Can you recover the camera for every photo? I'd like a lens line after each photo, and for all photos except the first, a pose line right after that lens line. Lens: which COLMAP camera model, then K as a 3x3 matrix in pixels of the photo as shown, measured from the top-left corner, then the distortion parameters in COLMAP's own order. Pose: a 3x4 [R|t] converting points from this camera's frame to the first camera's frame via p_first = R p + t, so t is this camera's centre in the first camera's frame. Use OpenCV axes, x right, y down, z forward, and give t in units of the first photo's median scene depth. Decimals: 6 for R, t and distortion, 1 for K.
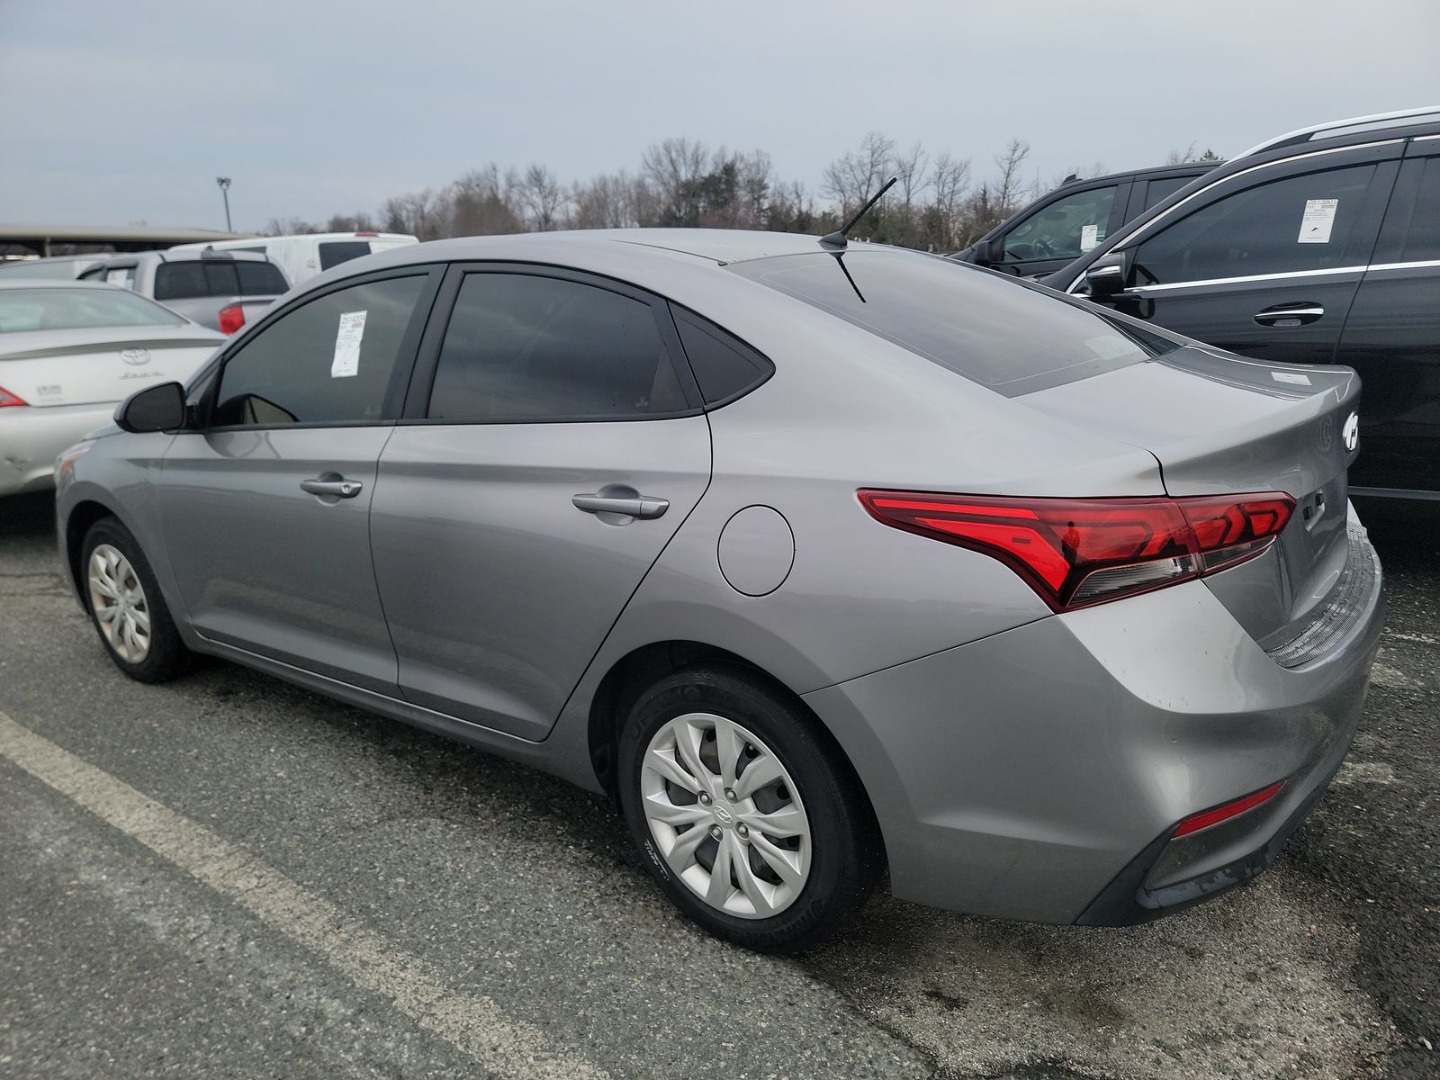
lens RADIAL K [[1029.6, 0, 720.0], [0, 1029.6, 540.0], [0, 0, 1]] dist [0.027969, -0.002163]
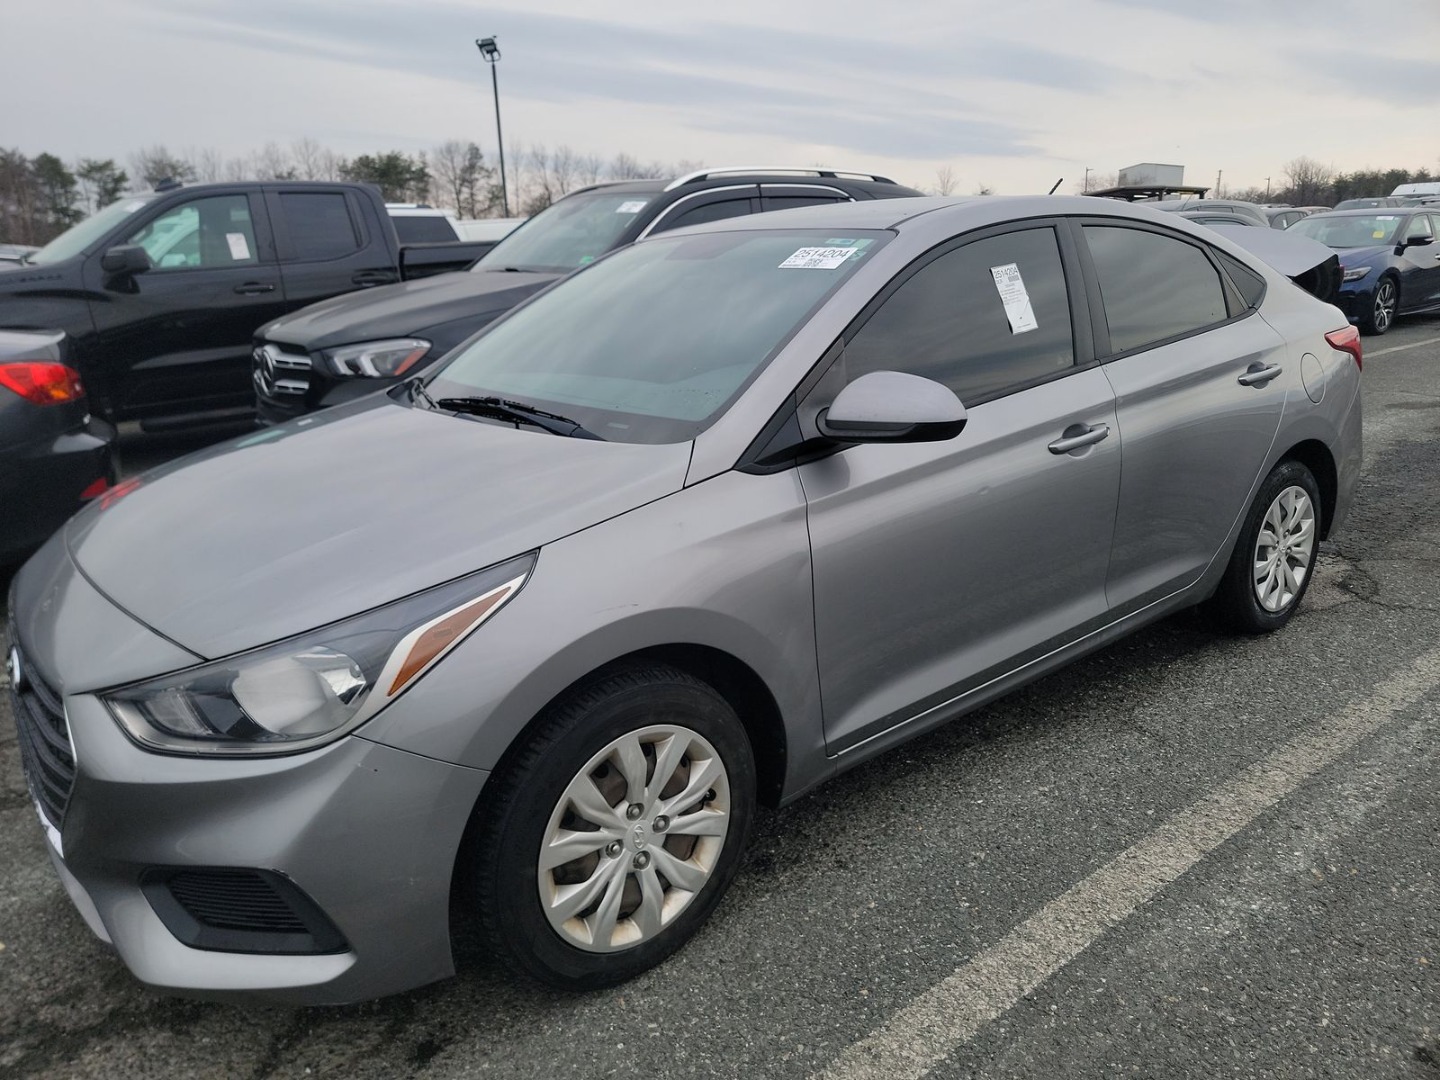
lens RADIAL K [[985.6, 0, 720.0], [0, 985.6, 540.0], [0, 0, 1]] dist [0.068521, -0.051932]
pose [[0.237840, -0.242467, 0.940554, -1.150579], [0.271603, 0.946315, 0.175272, -0.184028], [-0.932558, 0.213771, 0.290926, 0.893157]]
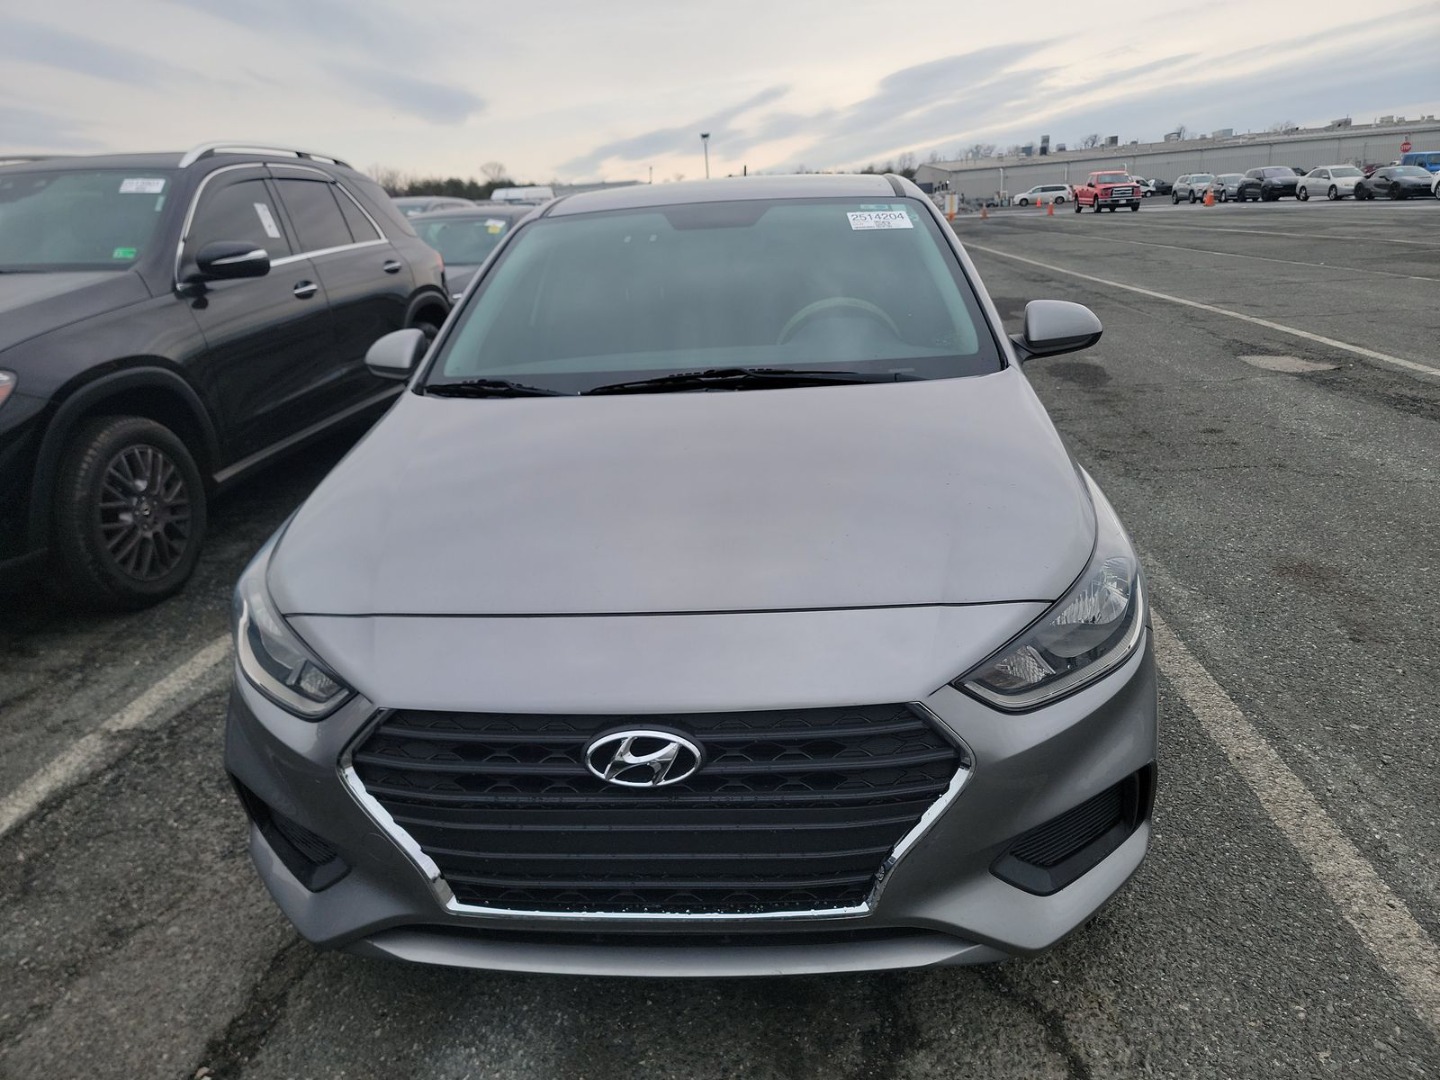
lens RADIAL K [[985.6, 0, 720.0], [0, 985.6, 540.0], [0, 0, 1]] dist [0.068521, -0.051932]
pose [[-0.536929, -0.200490, 0.819458, -1.076206], [0.288727, 0.869020, 0.401797, -0.381465], [-0.792681, 0.452336, -0.408716, 1.592366]]
